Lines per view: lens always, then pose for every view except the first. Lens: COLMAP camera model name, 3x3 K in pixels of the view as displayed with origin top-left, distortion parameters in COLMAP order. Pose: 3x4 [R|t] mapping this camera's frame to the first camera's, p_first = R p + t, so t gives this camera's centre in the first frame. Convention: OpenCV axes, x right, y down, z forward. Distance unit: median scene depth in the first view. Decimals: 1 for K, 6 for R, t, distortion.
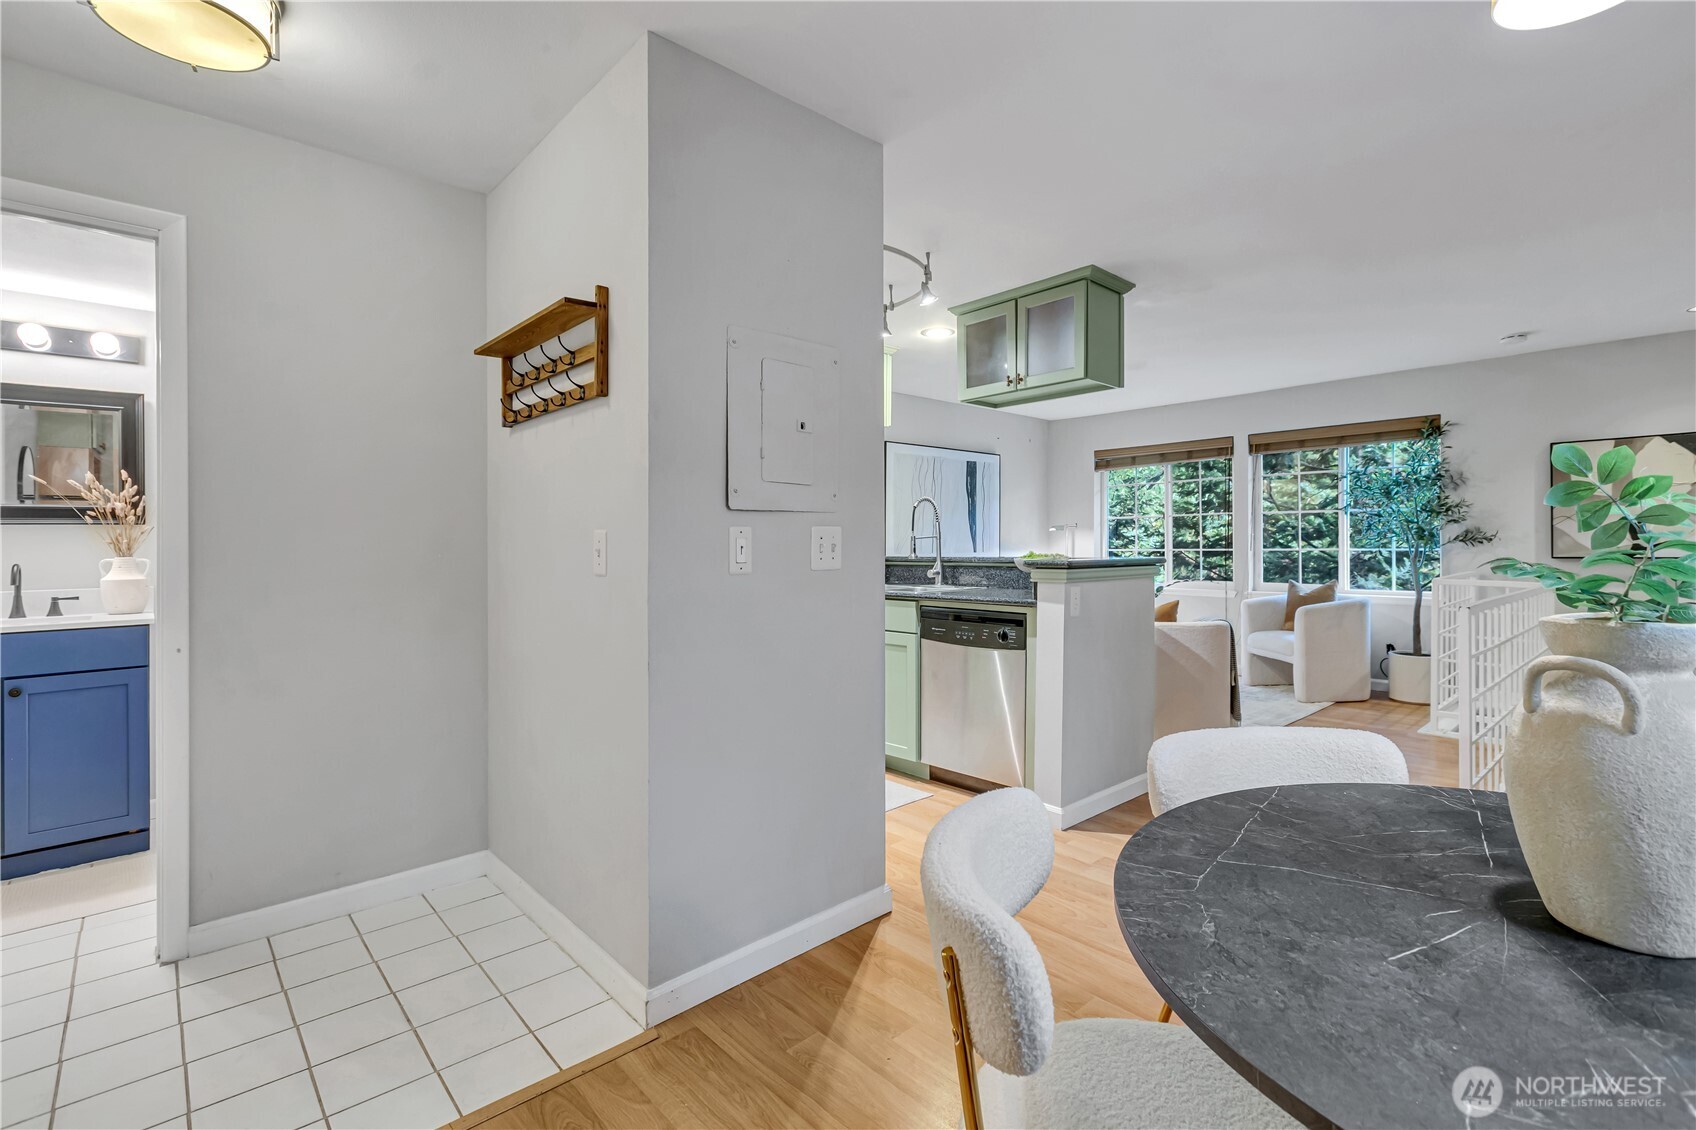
lens RADIAL K [[769.2, 0, 848.3], [0, 769.2, 543.7], [0, 0, 1]] dist [-0.000339, -0.000064]
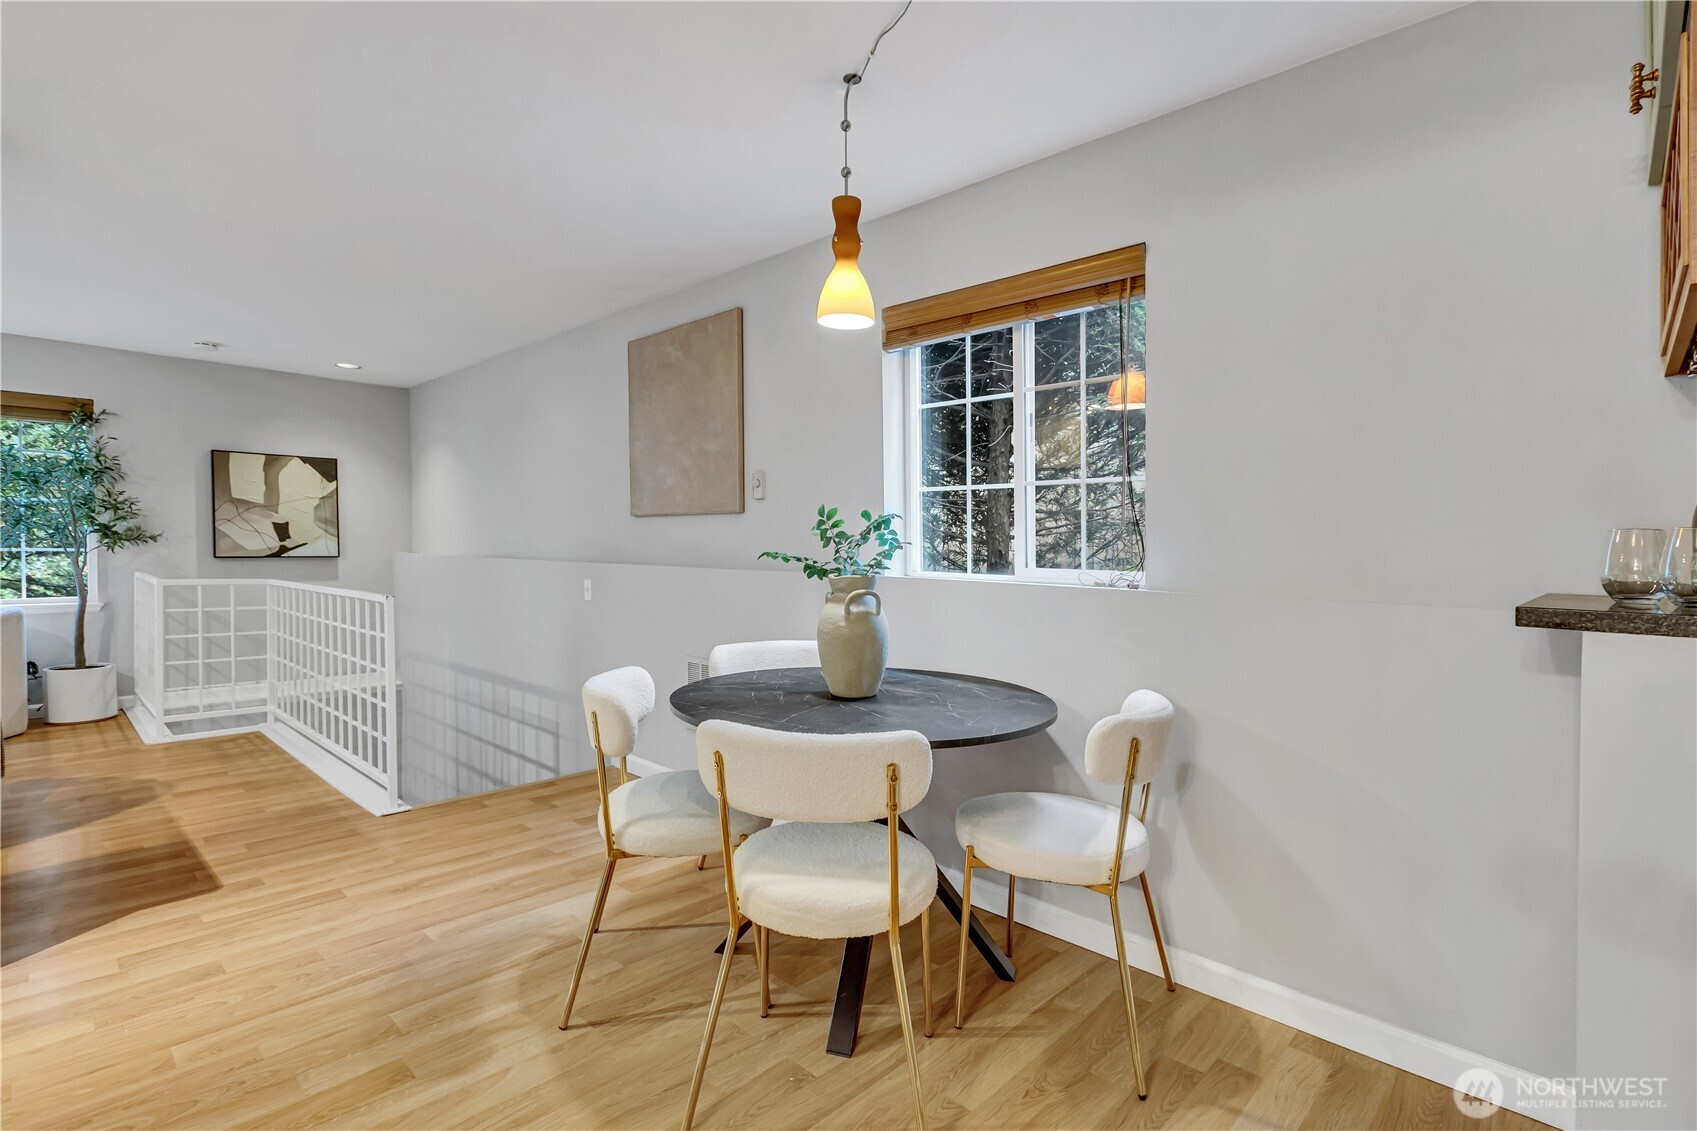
lens RADIAL K [[806.3, 0, 860.7], [0, 806.3, 573.4], [0, 0, 1]] dist [-0.001532, -0.000142]
pose [[-0.078873, -0.025258, 0.996565, -0.675585], [-0.009865, 0.999650, 0.024555, 0.010296], [-0.996836, -0.007894, -0.079094, 0.474535]]
